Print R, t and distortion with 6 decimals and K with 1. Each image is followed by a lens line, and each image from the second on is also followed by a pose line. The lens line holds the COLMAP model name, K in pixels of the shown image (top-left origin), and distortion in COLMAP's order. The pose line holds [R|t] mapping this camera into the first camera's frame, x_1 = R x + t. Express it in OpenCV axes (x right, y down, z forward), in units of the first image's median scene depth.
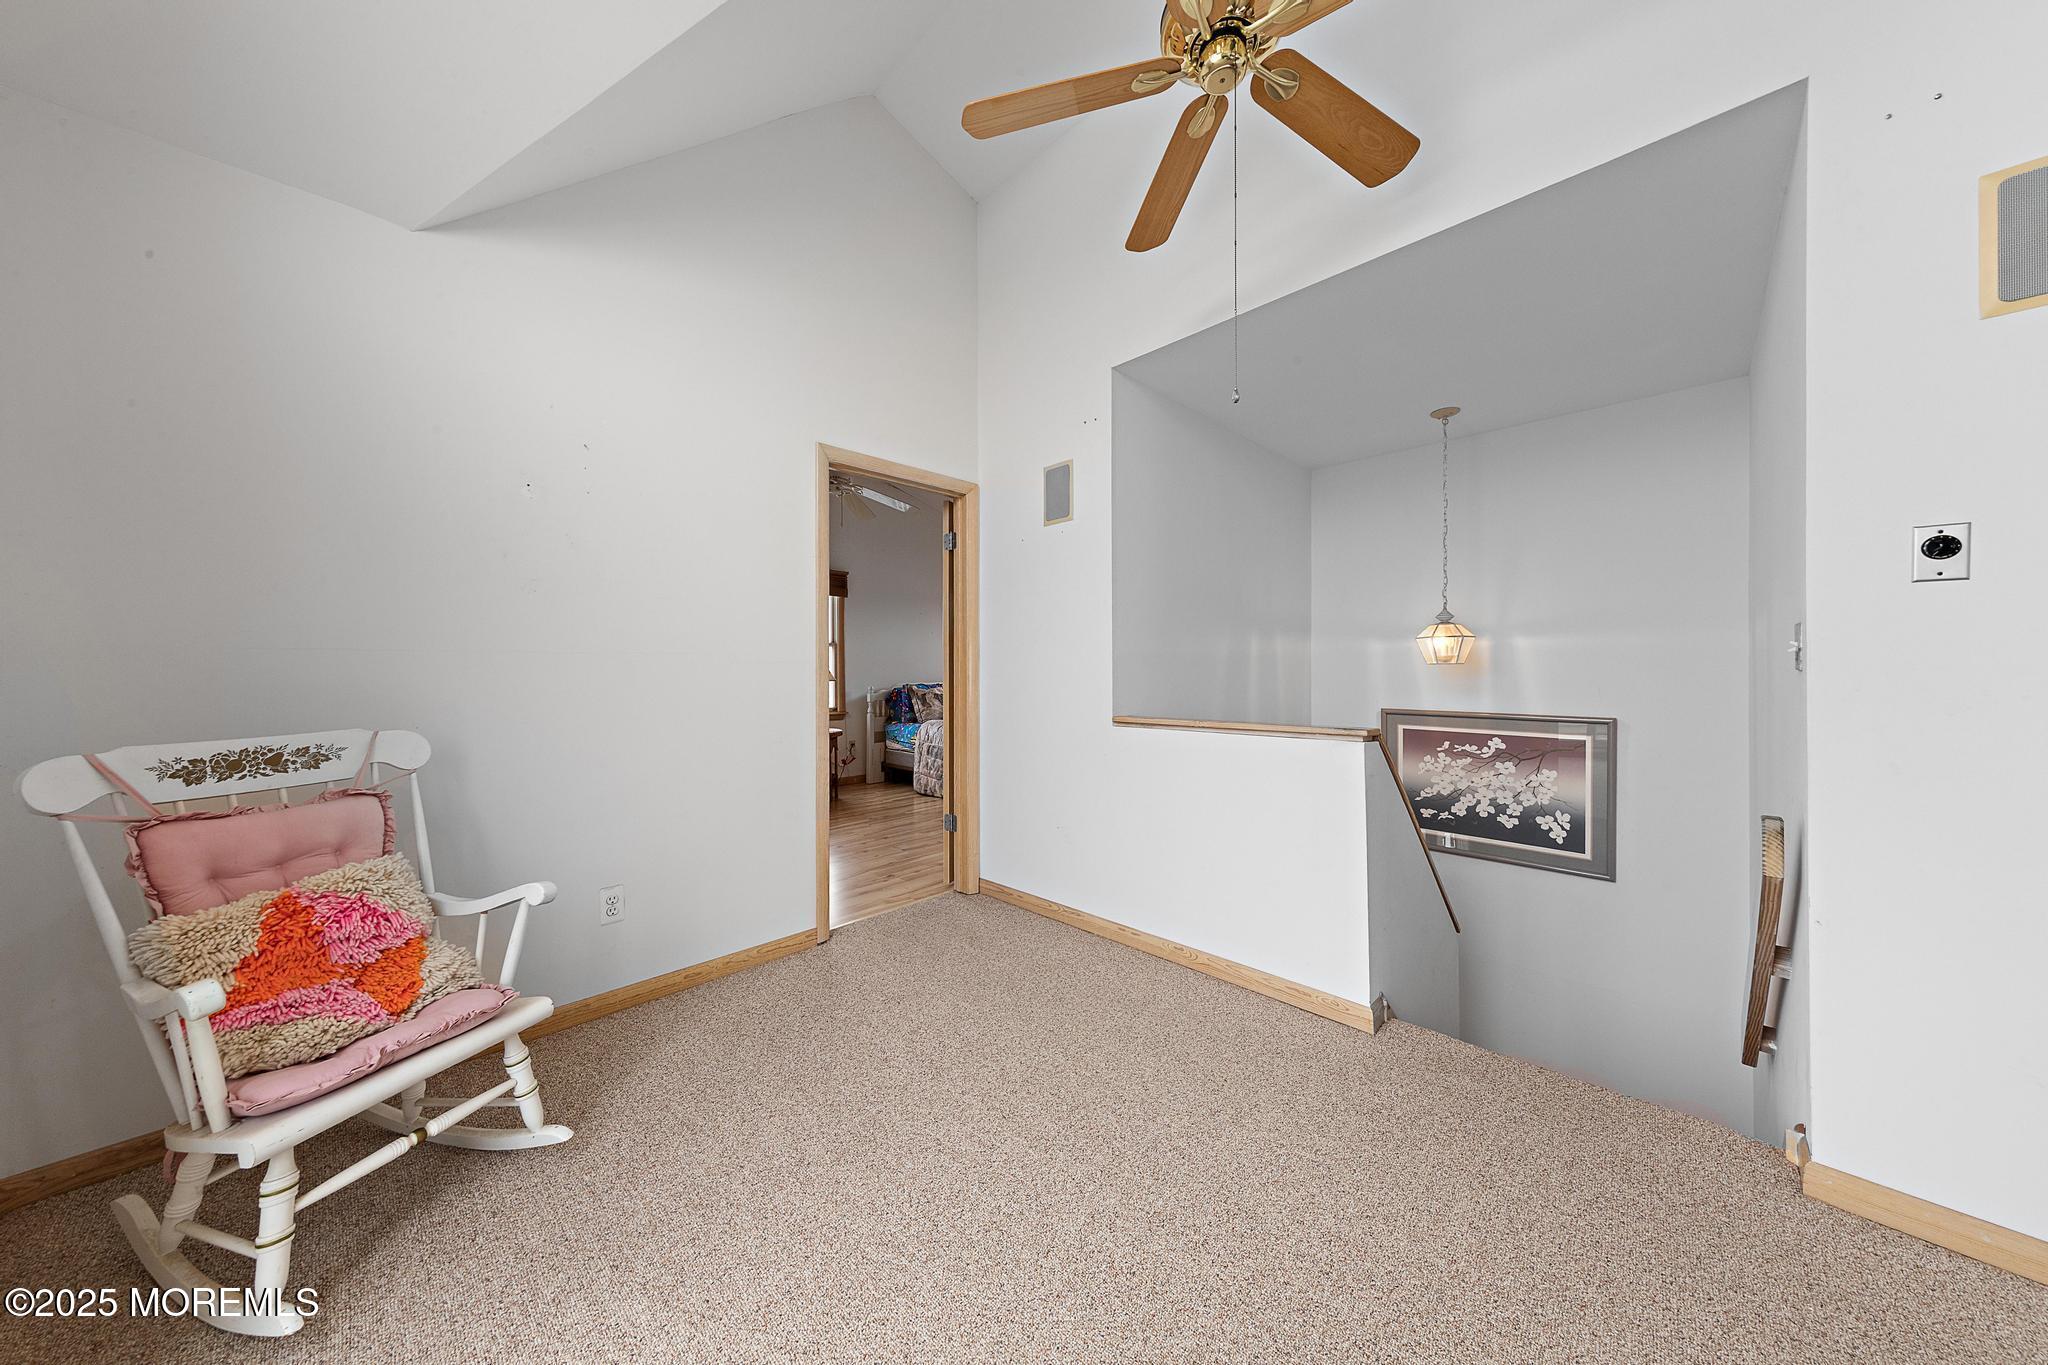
lens RADIAL K [[651.5, 0, 1035.3], [0, 651.5, 672.8], [0, 0, 1]] dist [0.000477, -0.000016]
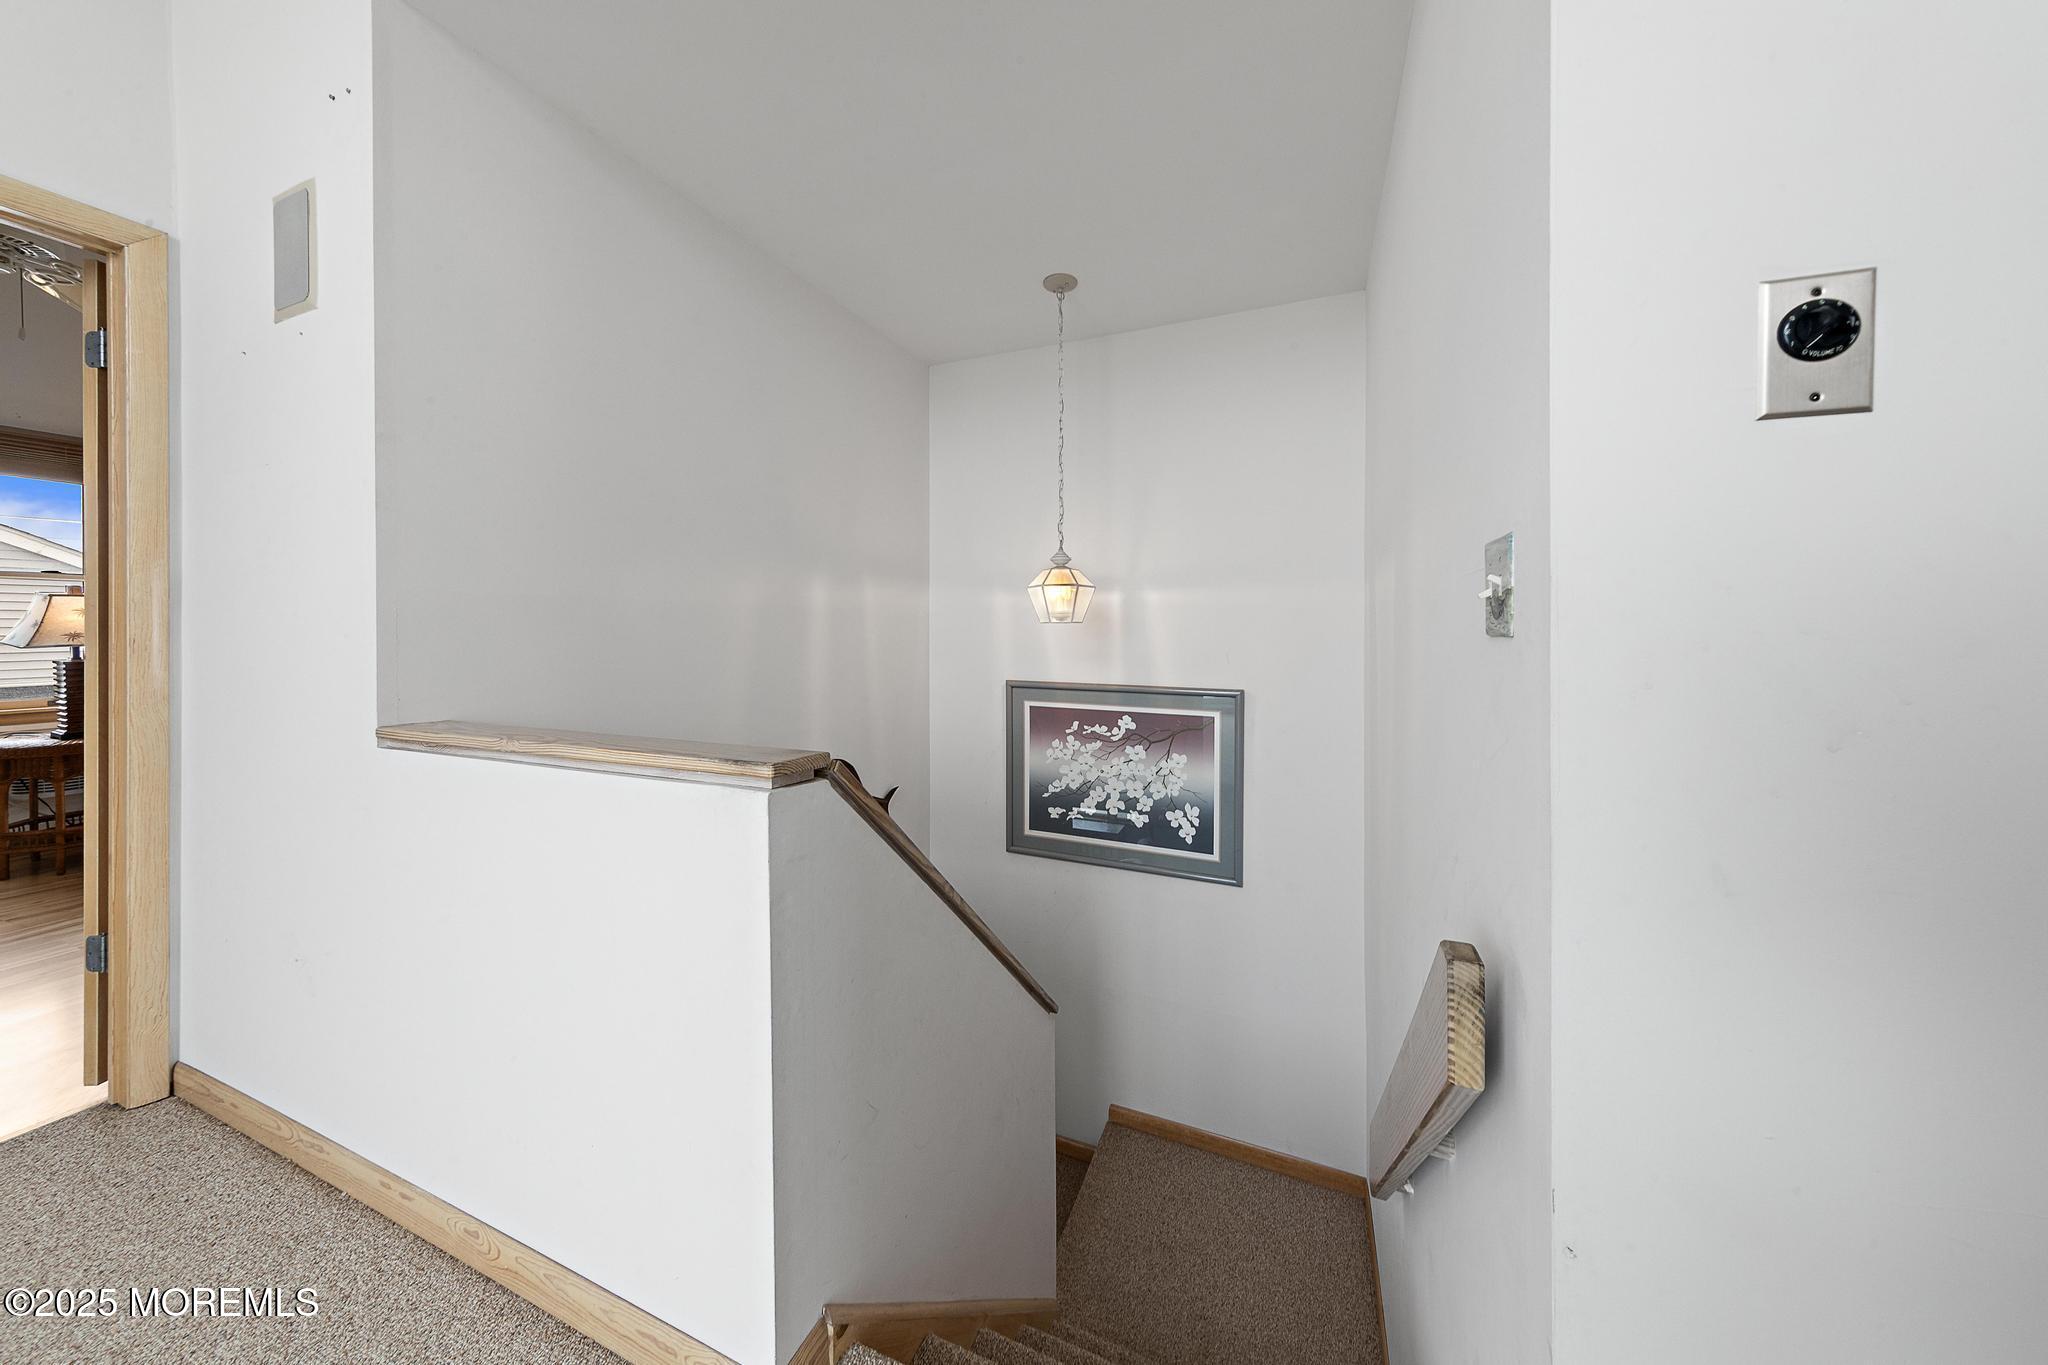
lens RADIAL K [[665.3, 0, 1031.9], [0, 665.3, 630.8], [0, 0, 1]] dist [0.000983, 0.000052]
pose [[0.921787, 0.005269, 0.387660, 0.296545], [-0.004448, 0.999986, -0.003016, -0.001901], [-0.387670, 0.001056, 0.921798, 0.304907]]
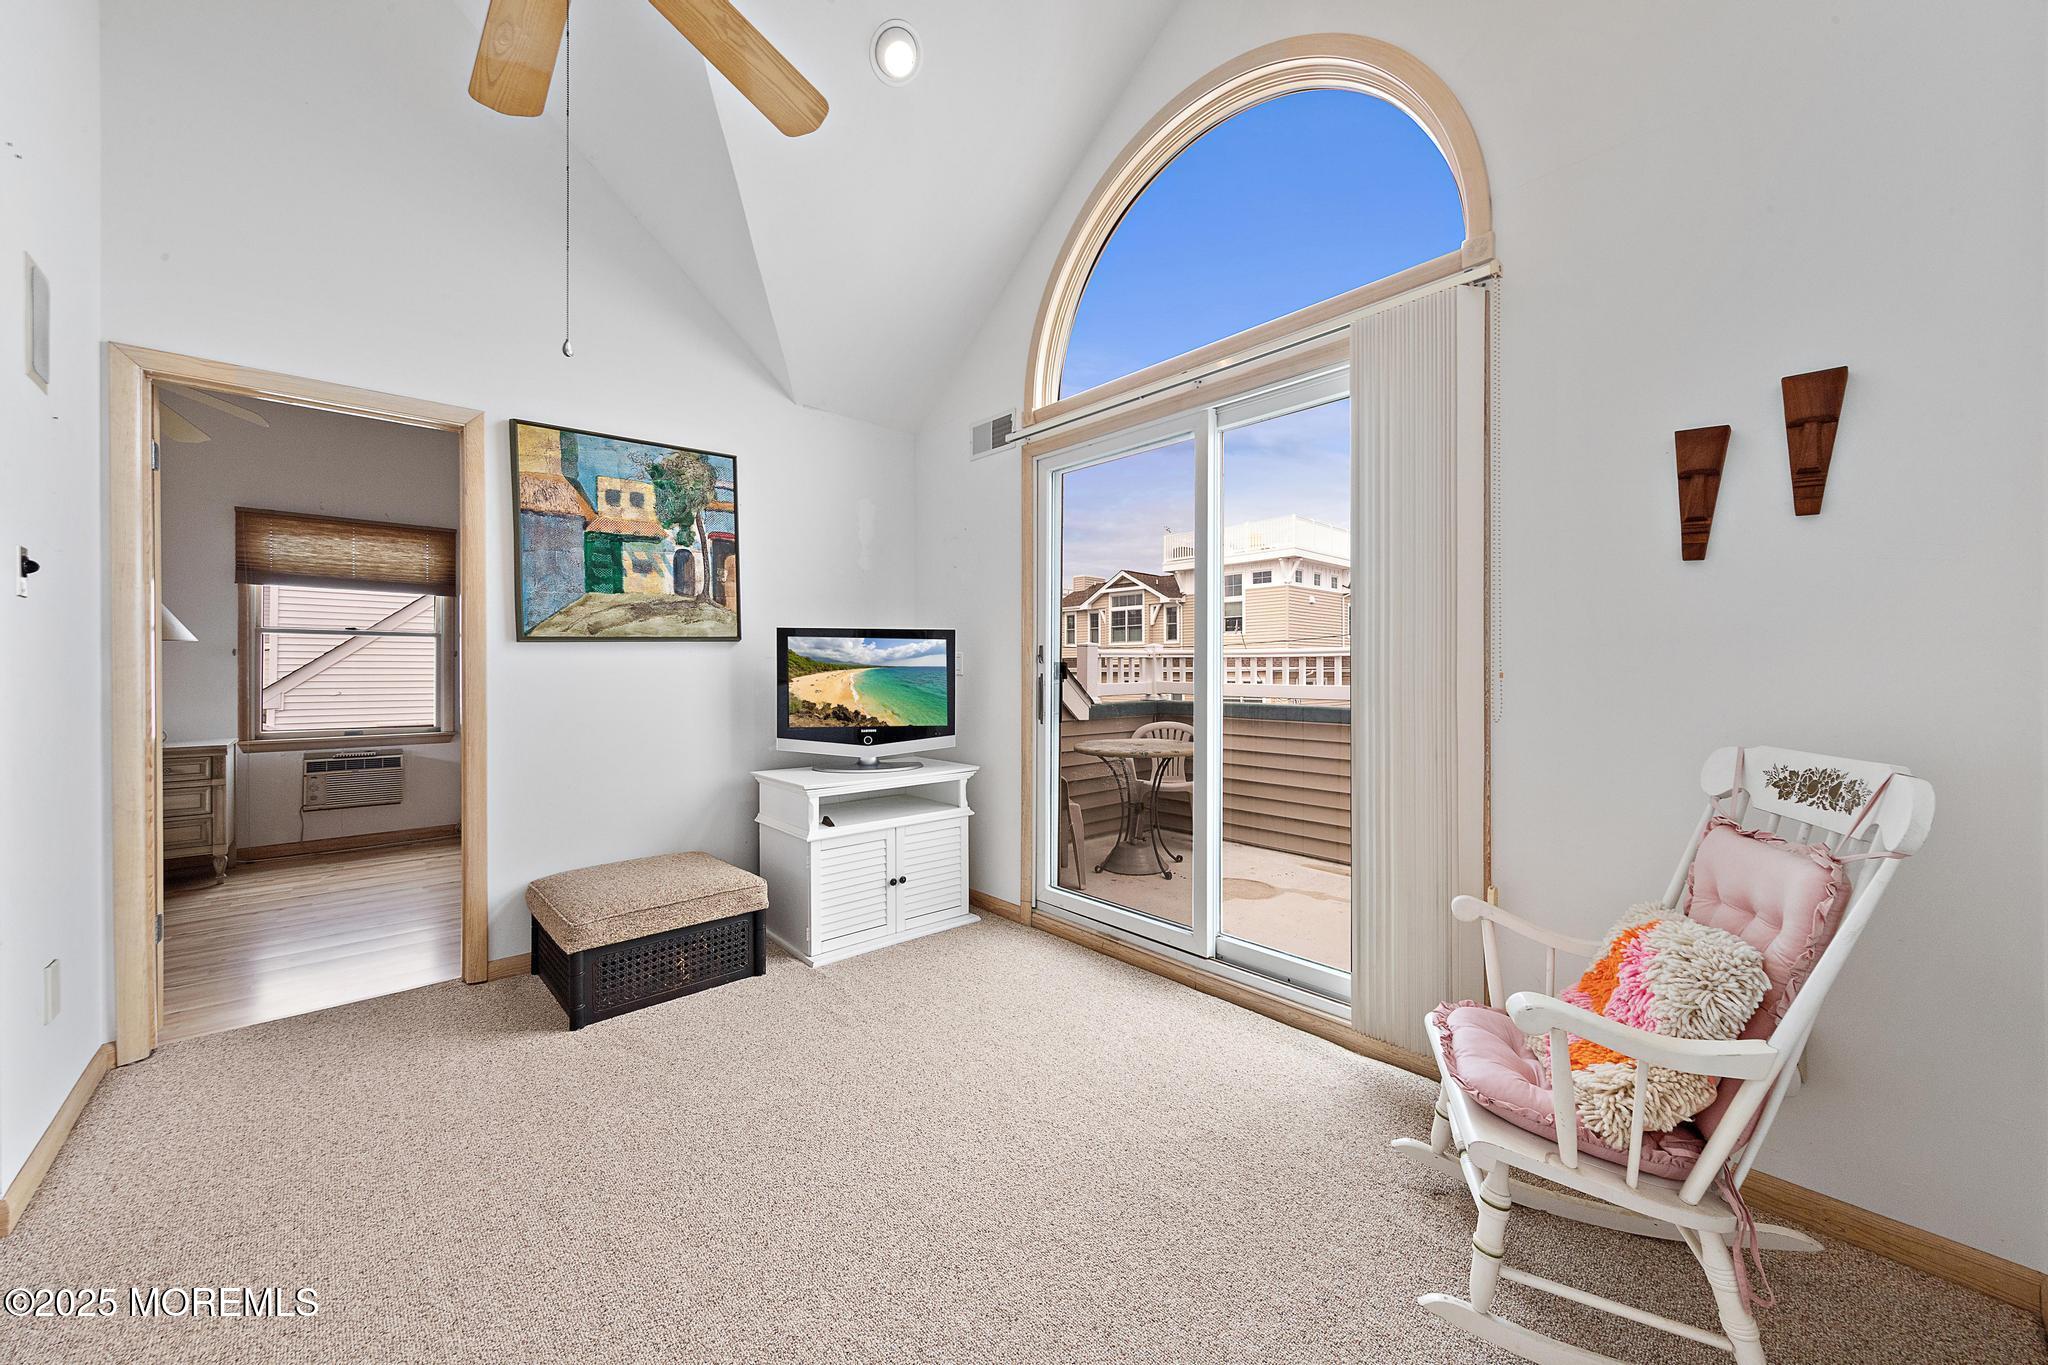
lens RADIAL K [[740.2, 0, 1025.4], [0, 740.2, 671.0], [0, 0, 1]] dist [-0.000031, -0.000066]
pose [[-0.998734, 0.005771, 0.049975, -0.139887], [0.006027, 0.999969, 0.004970, -0.003266], [-0.049944, 0.005265, -0.998738, 0.824465]]
